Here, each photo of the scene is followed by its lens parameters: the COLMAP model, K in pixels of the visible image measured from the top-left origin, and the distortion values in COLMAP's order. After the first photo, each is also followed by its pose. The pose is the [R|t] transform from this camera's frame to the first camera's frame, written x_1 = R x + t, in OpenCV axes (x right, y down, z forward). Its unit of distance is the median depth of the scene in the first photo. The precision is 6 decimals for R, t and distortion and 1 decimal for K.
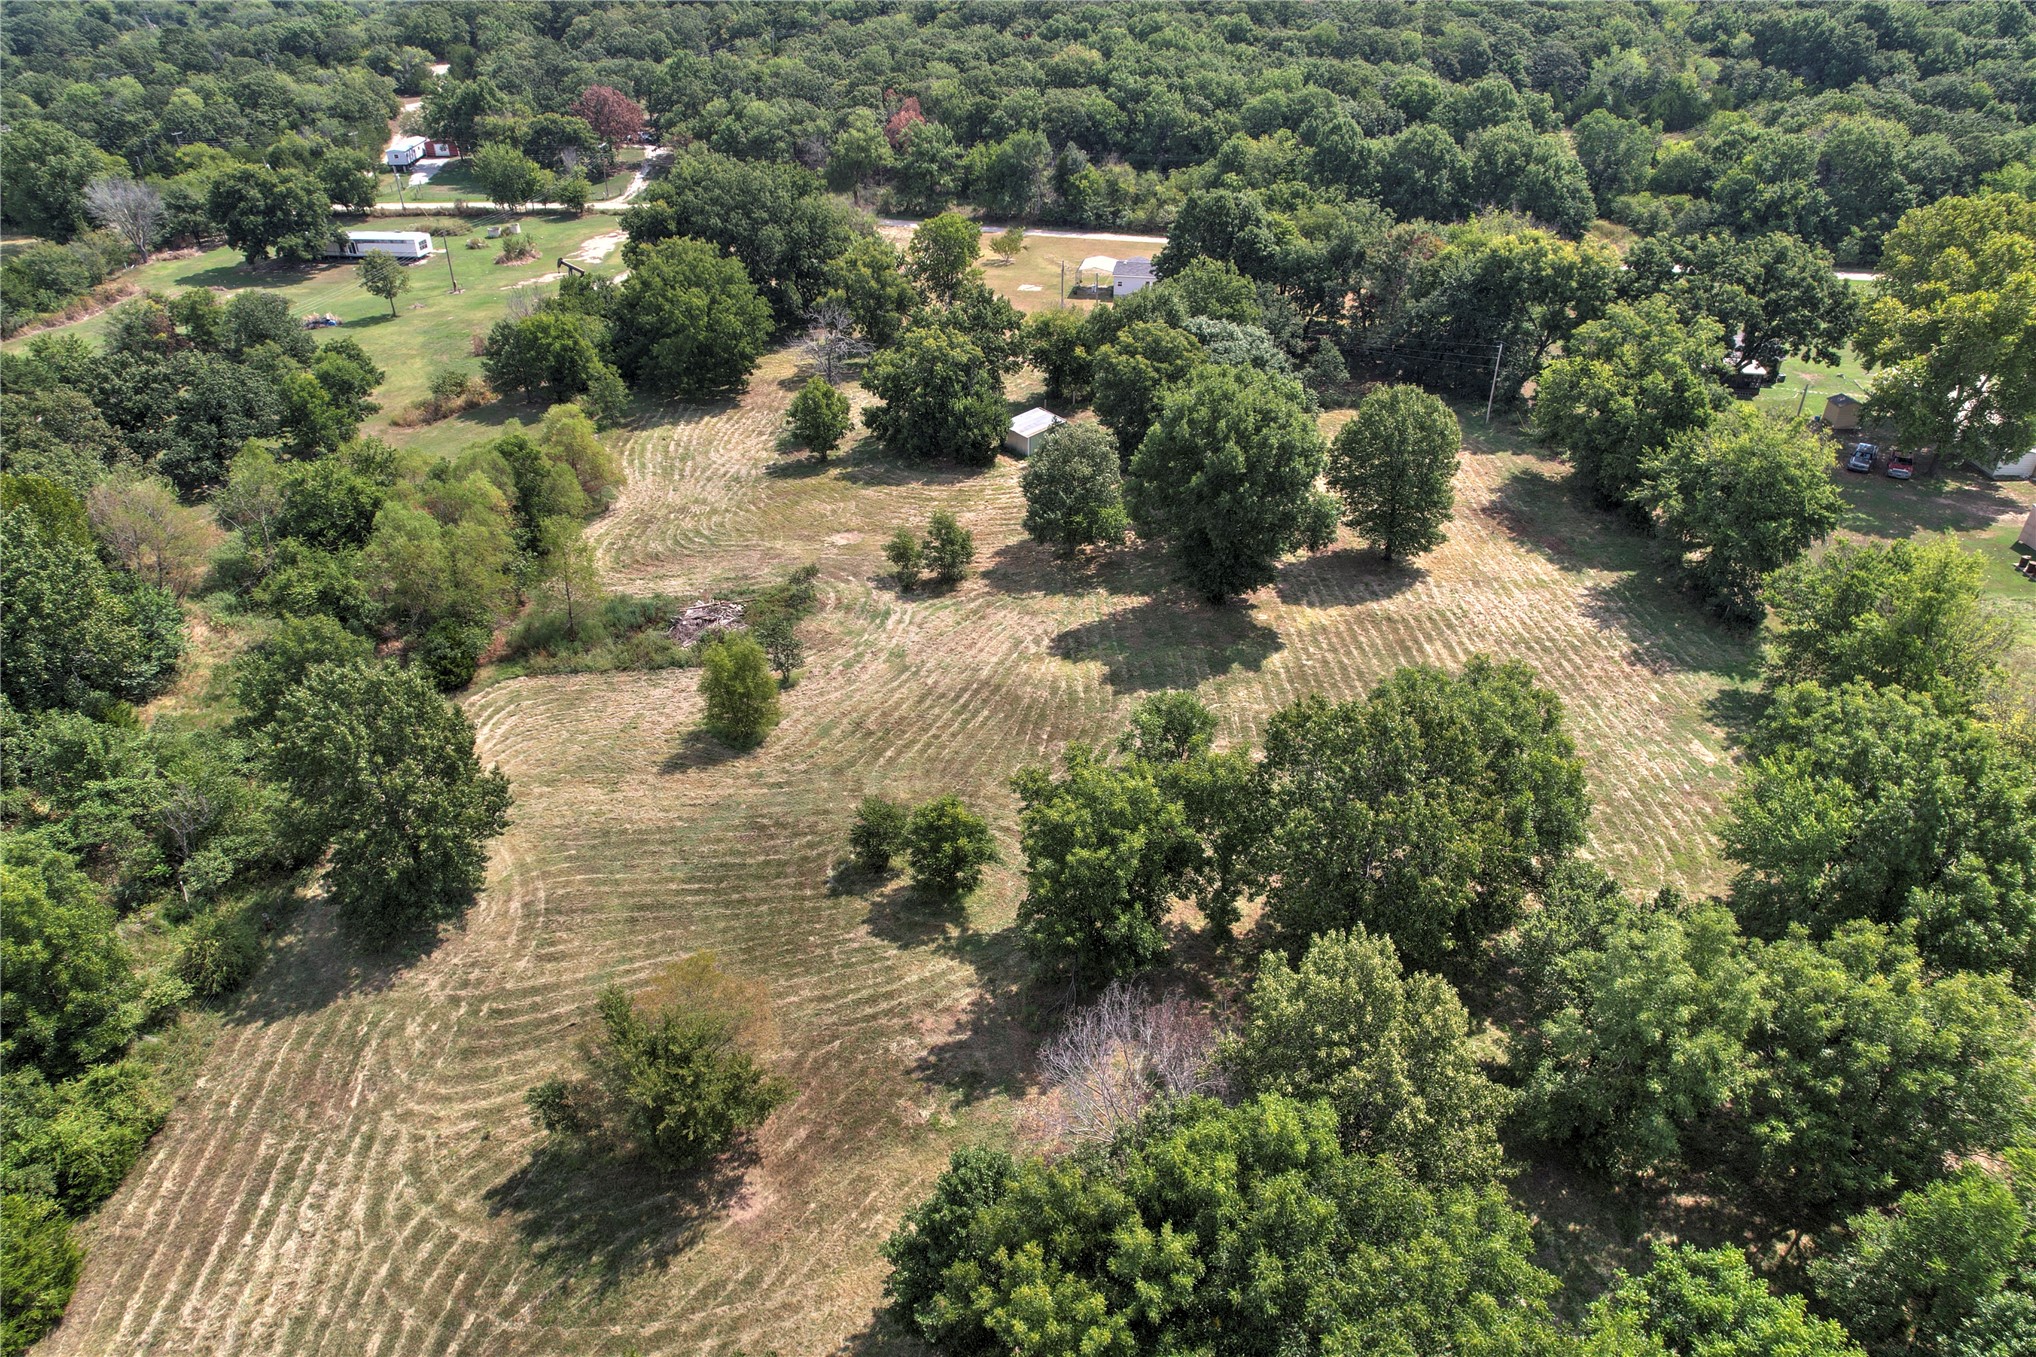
lens RADIAL K [[1300.9, 0, 1018.0], [0, 1300.9, 678.5], [0, 0, 1]] dist [-0.073765, 0.066063]
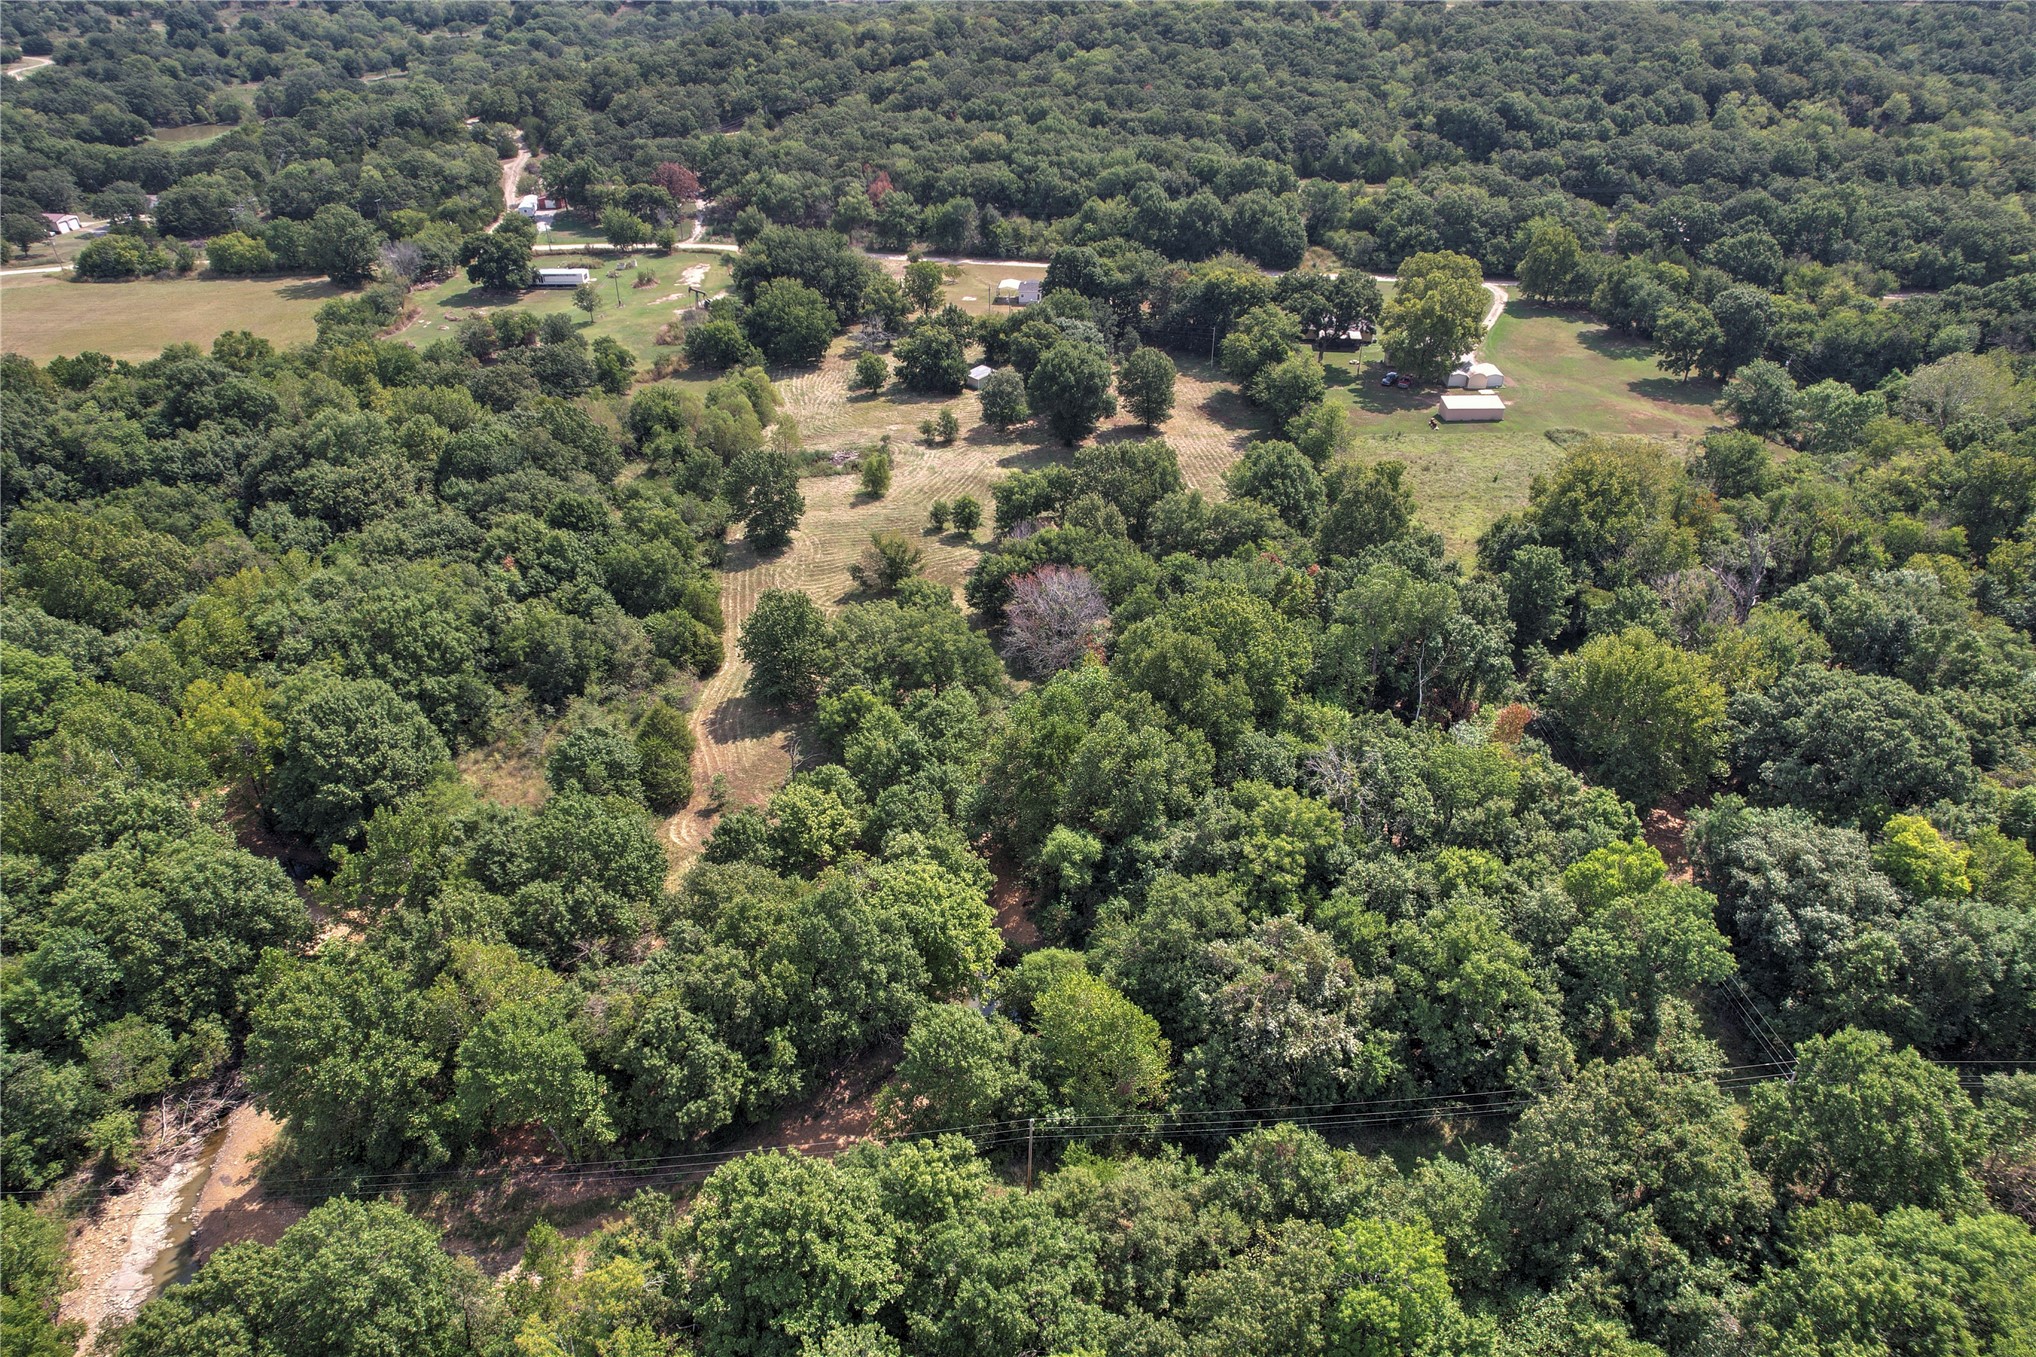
lens RADIAL K [[1300.9, 0, 1018.0], [0, 1300.9, 678.5], [0, 0, 1]] dist [-0.073765, 0.066063]
pose [[0.997437, -0.036262, 0.061684, -0.055505], [0.035508, 0.999281, 0.013270, 0.193808], [-0.062121, -0.011046, 0.998008, -0.775519]]
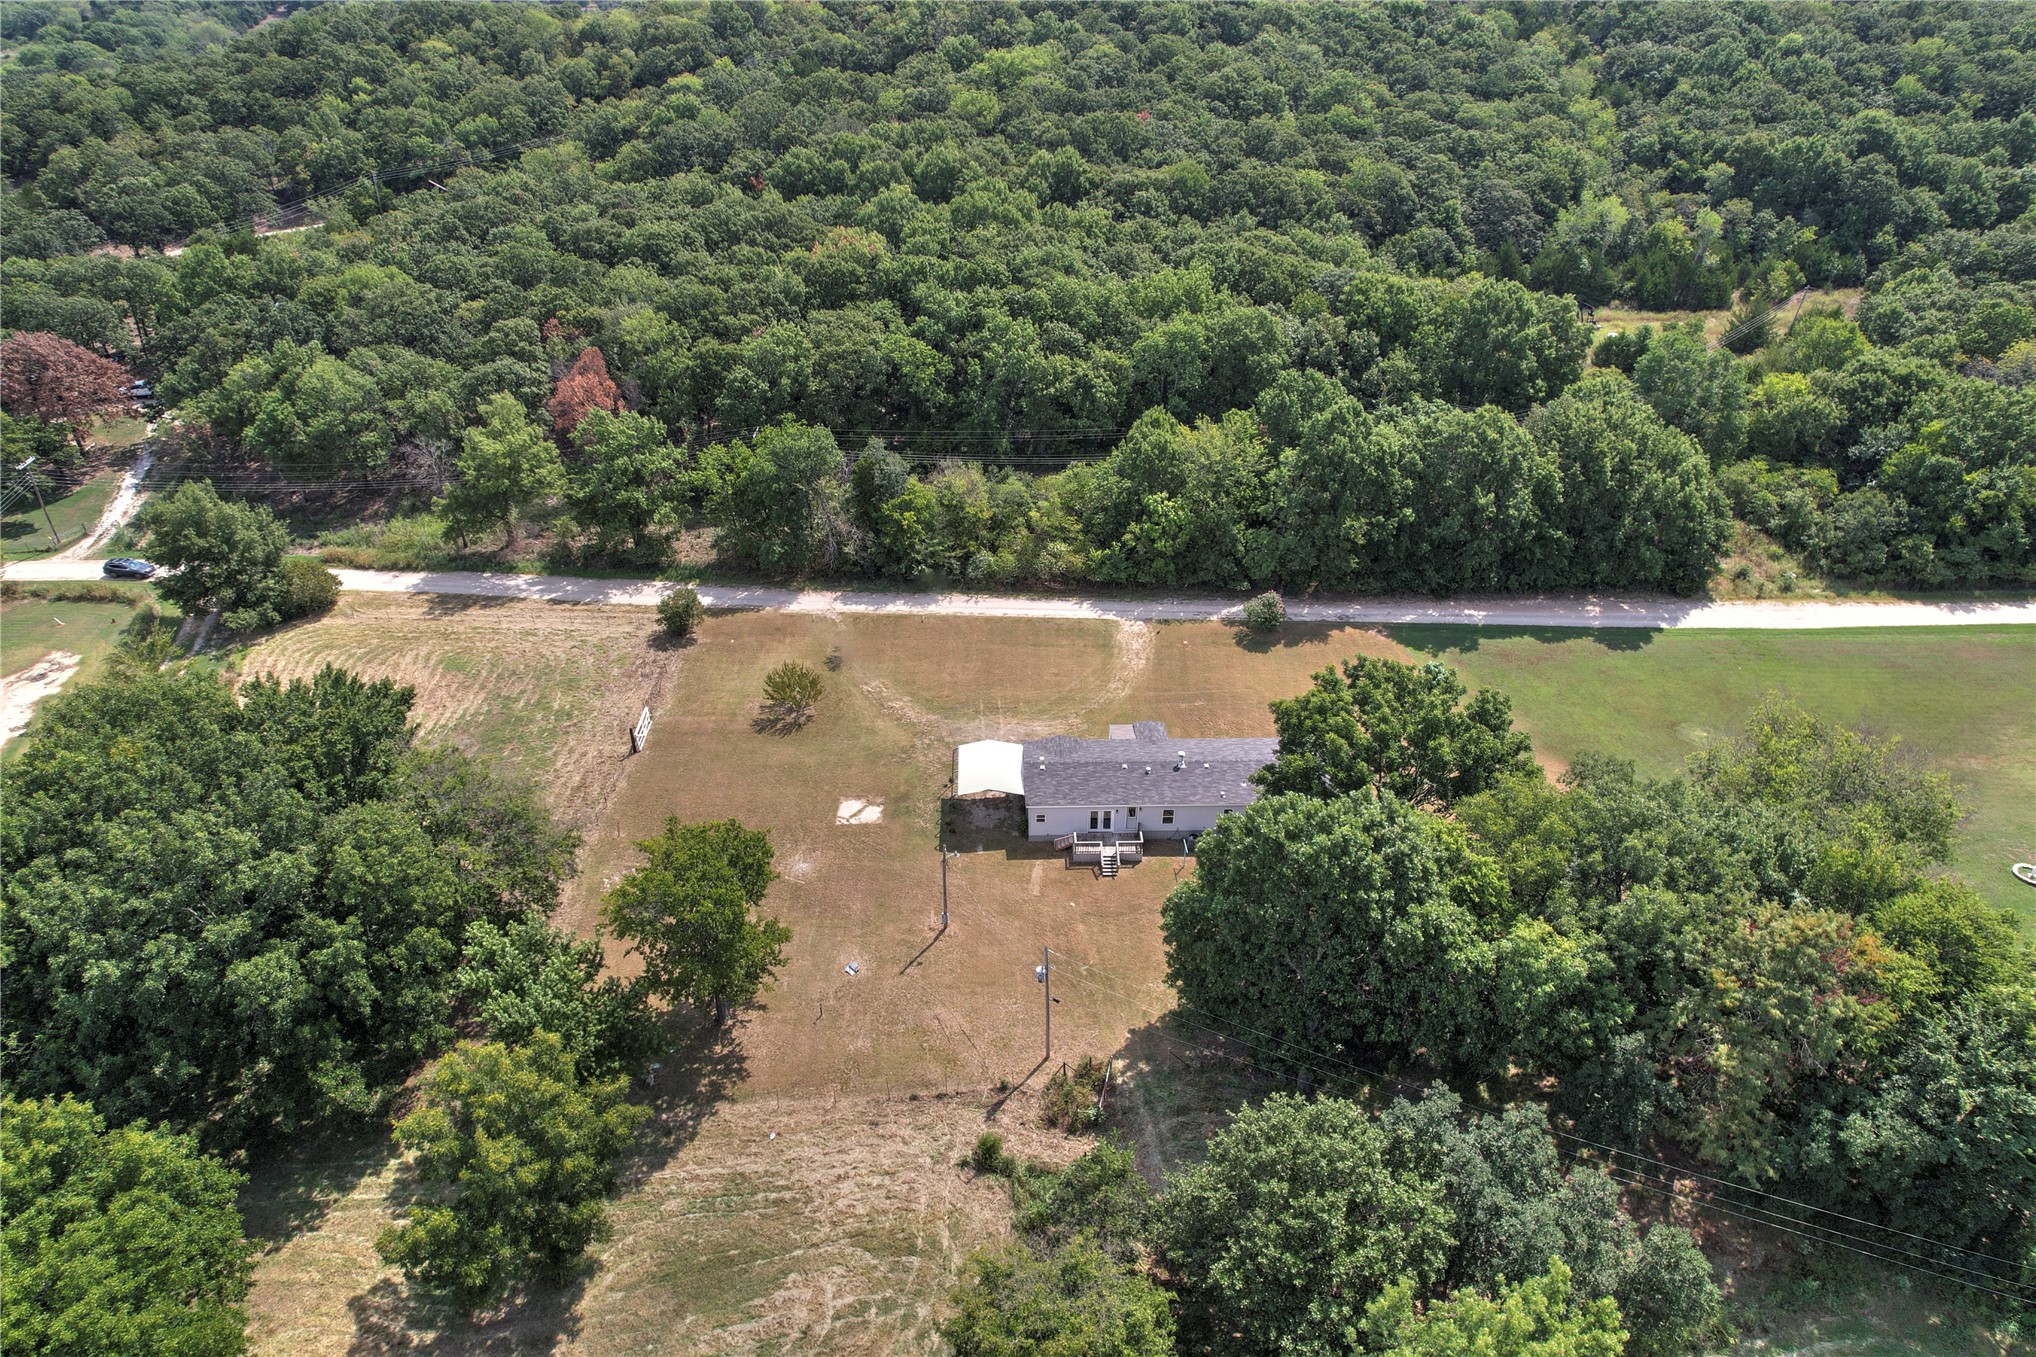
lens RADIAL K [[1300.9, 0, 1018.0], [0, 1300.9, 678.5], [0, 0, 1]] dist [-0.073765, 0.066063]
pose [[0.976793, -0.107784, 0.185089, -0.021129], [0.109145, 0.994022, 0.002851, -0.391142], [-0.184290, 0.017417, 0.982718, 0.528164]]
